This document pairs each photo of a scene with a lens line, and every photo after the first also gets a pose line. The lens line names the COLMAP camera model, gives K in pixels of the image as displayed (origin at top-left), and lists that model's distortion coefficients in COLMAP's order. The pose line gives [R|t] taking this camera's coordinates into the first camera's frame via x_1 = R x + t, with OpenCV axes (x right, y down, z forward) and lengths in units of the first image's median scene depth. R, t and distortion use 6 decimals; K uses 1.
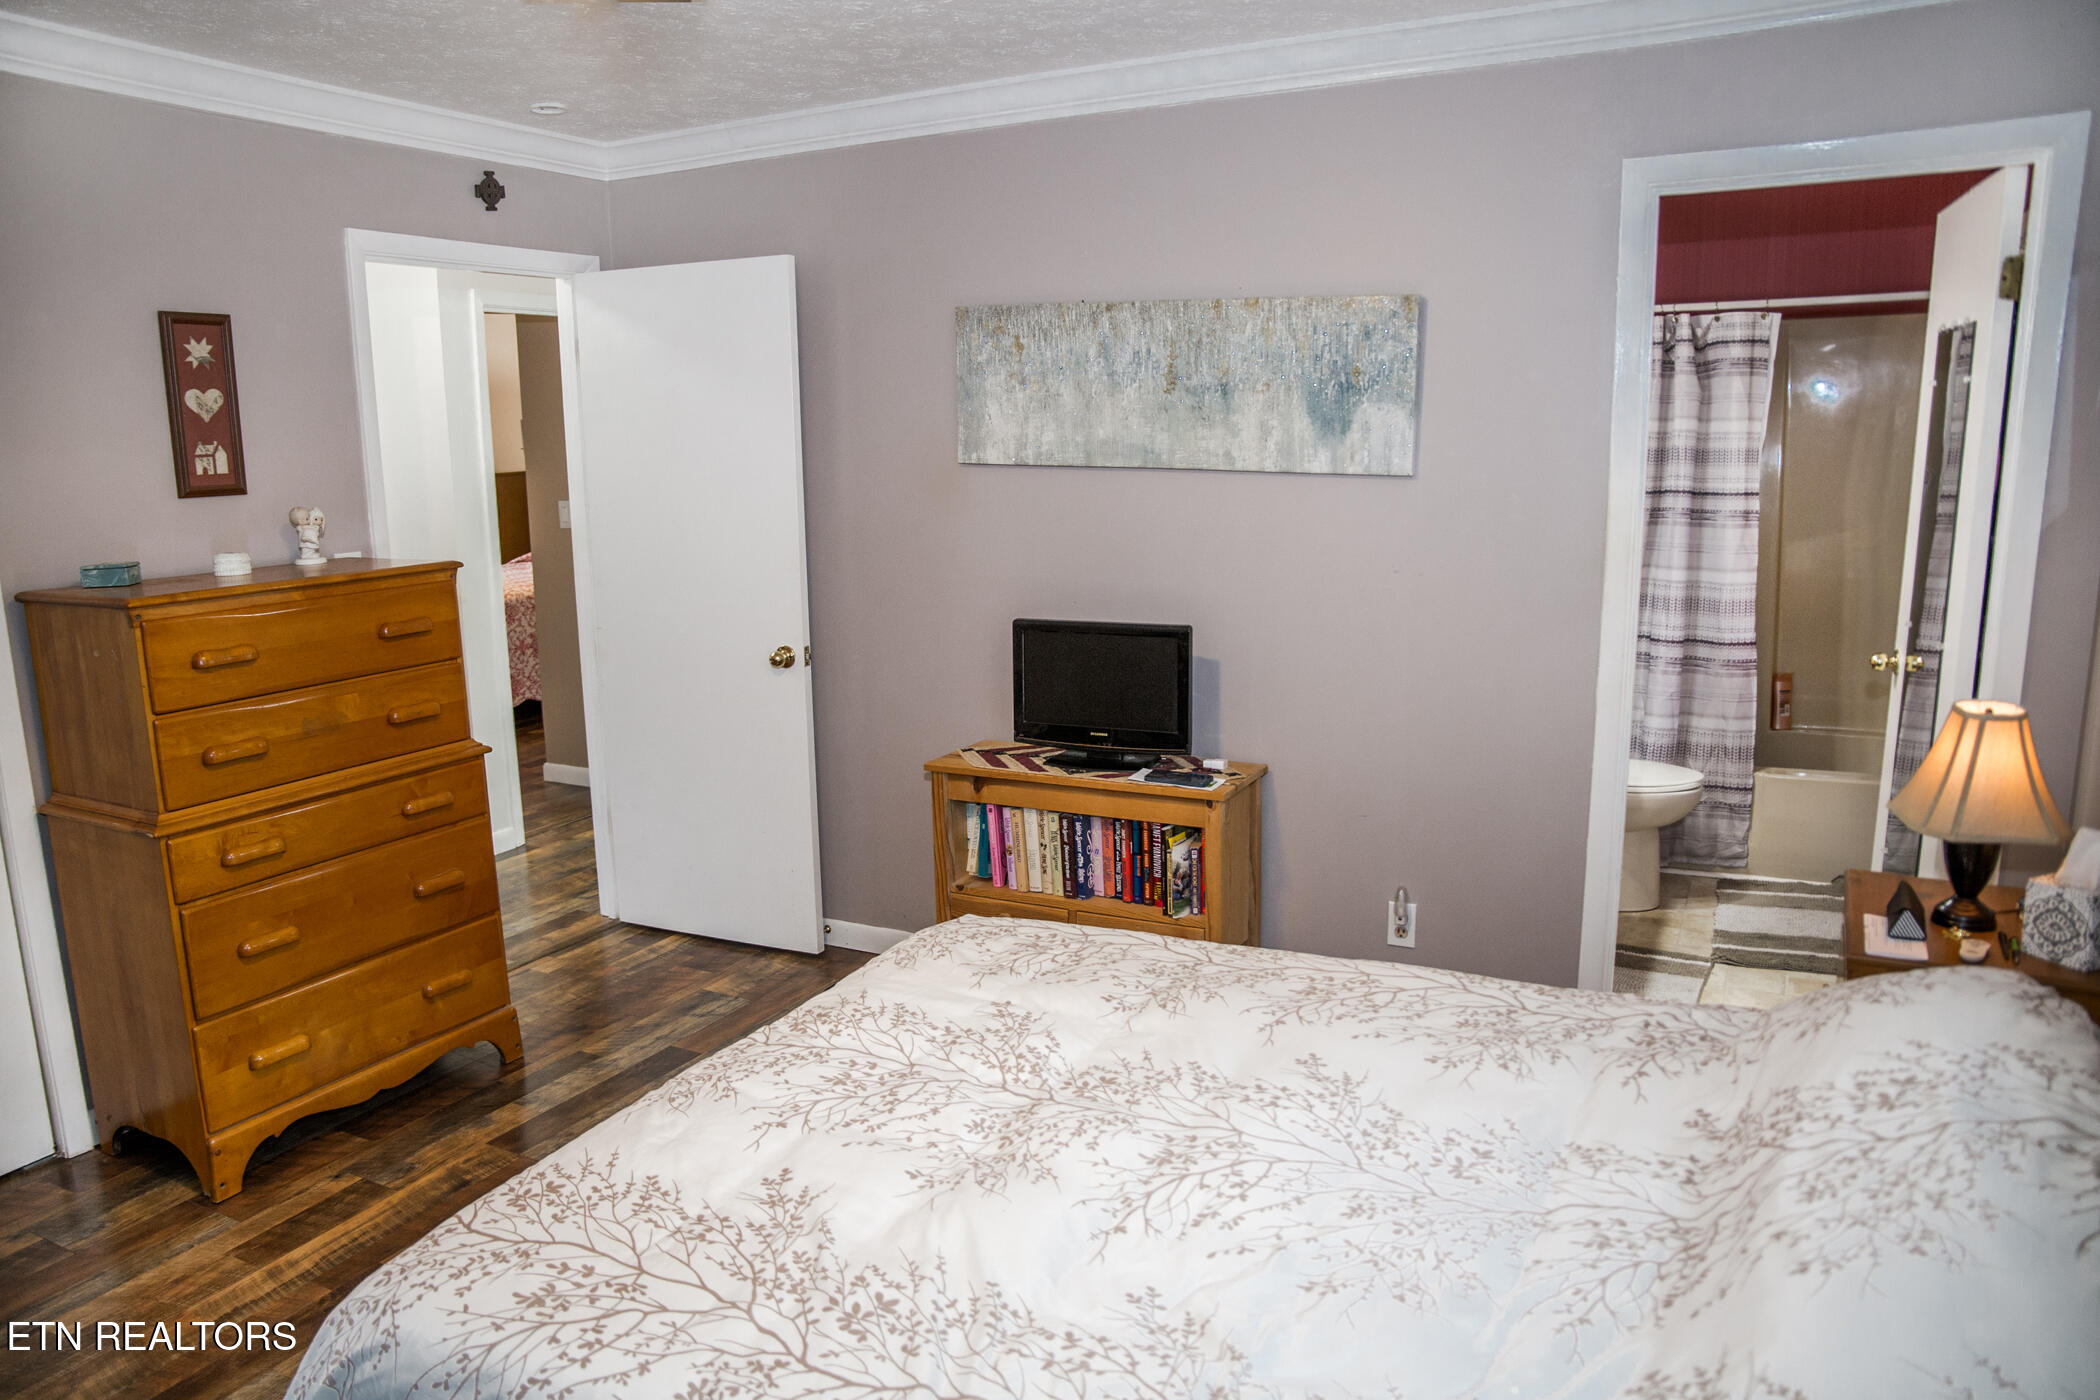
lens RADIAL K [[1469.5, 0, 1034.2], [0, 1469.5, 693.4], [0, 0, 1]] dist [-0.131083, 0.093840]
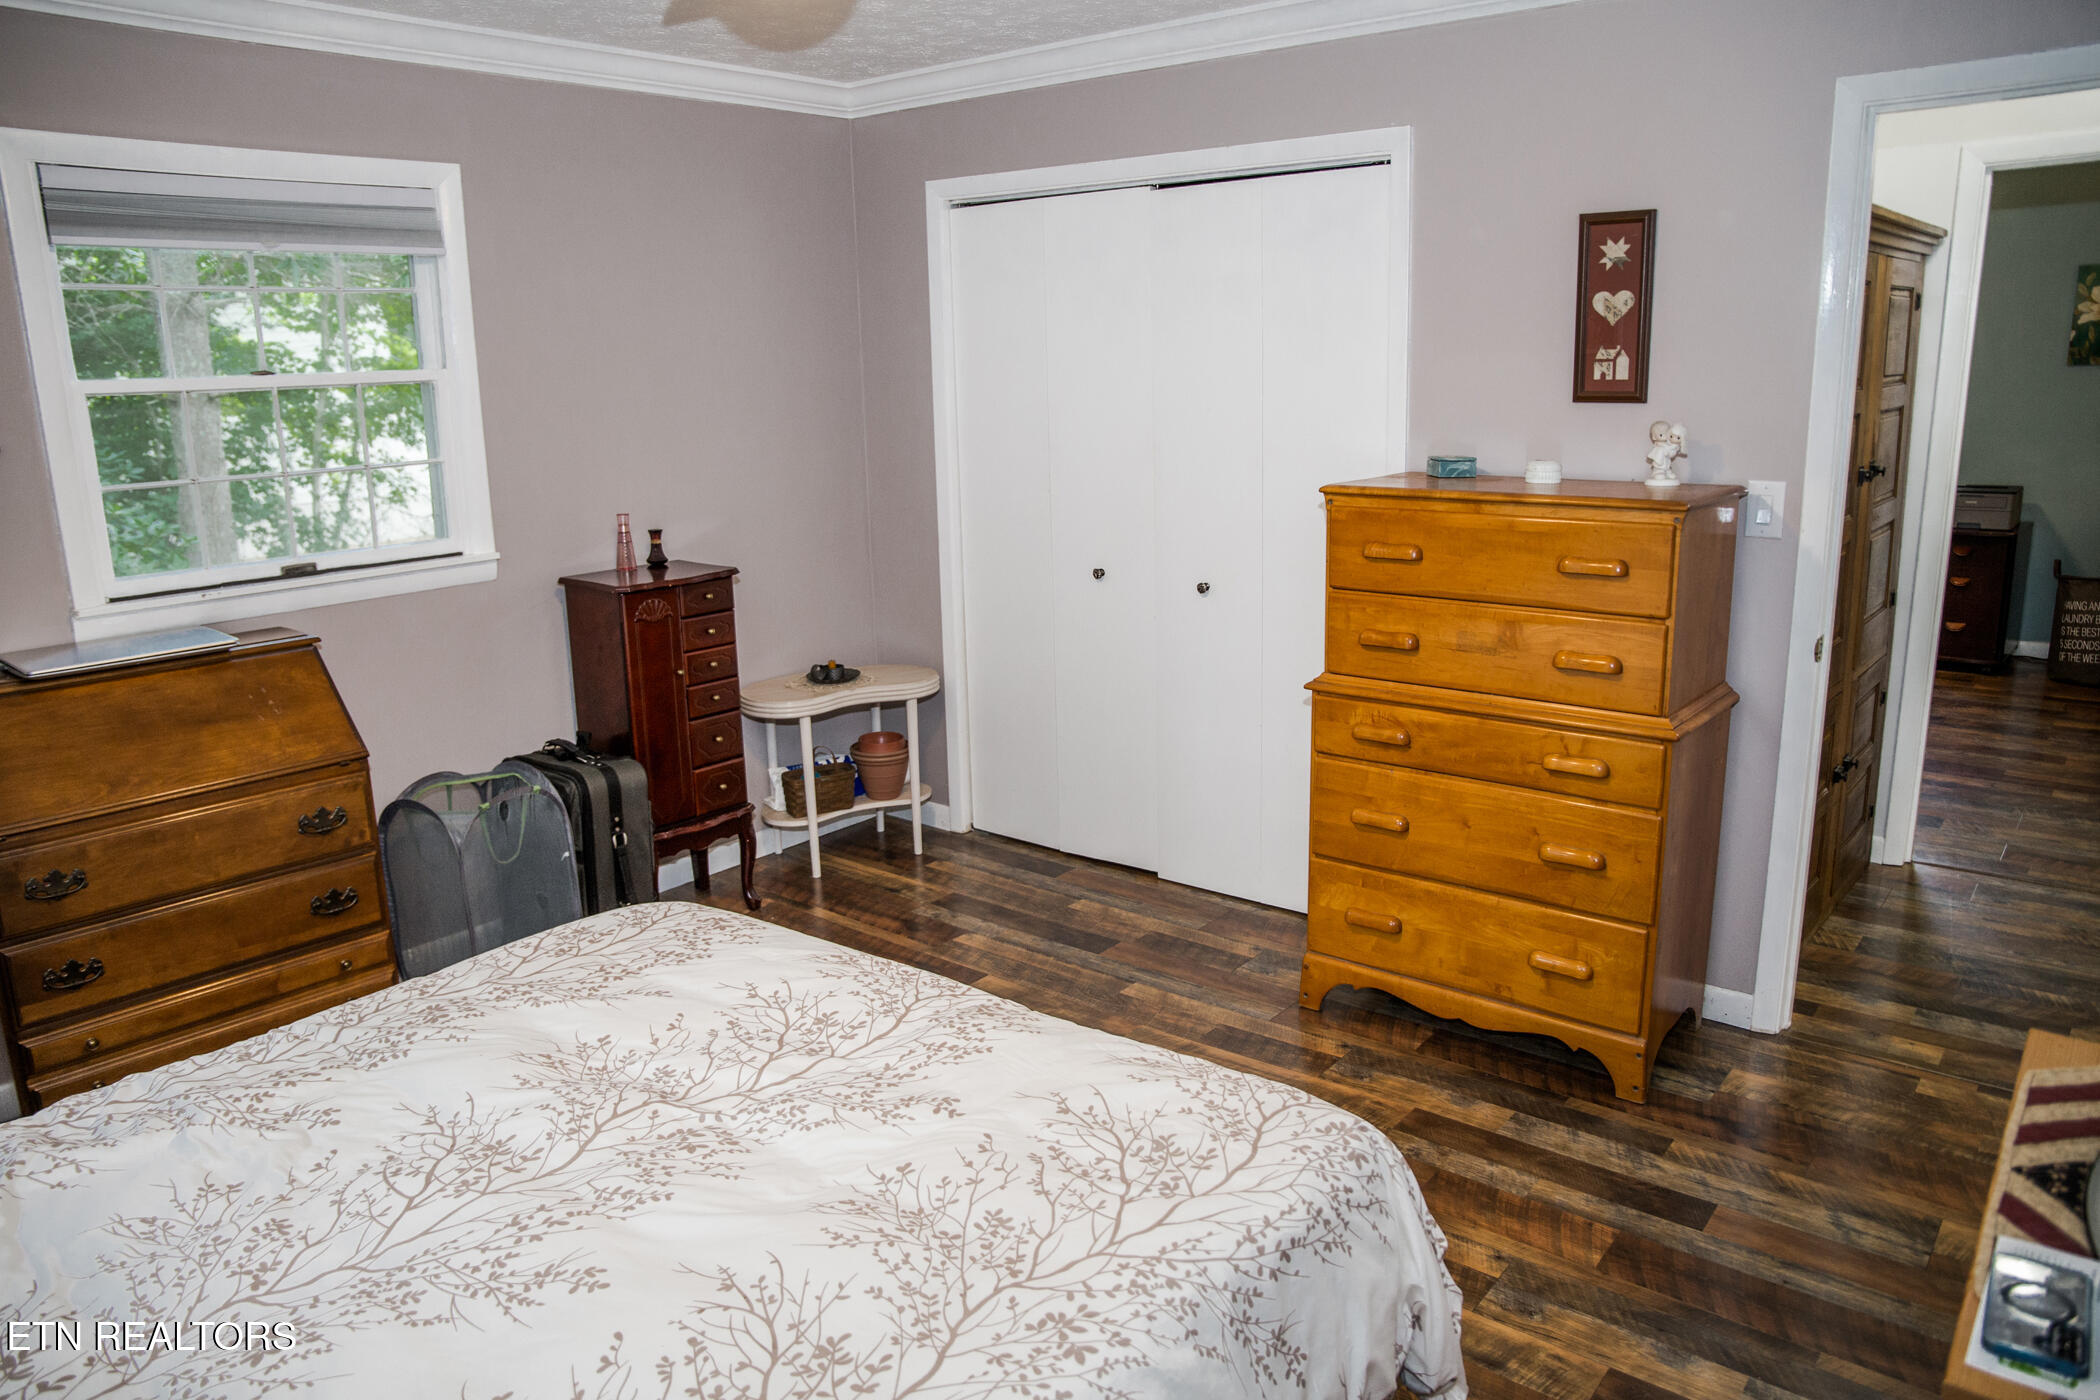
lens RADIAL K [[1469.5, 0, 1034.2], [0, 1469.5, 693.4], [0, 0, 1]] dist [-0.131083, 0.093840]
pose [[-0.210018, 0.244974, -0.946510, 0.489677], [-0.145966, 0.949394, 0.278108, -0.168491], [0.966740, 0.196566, -0.163632, 0.832604]]
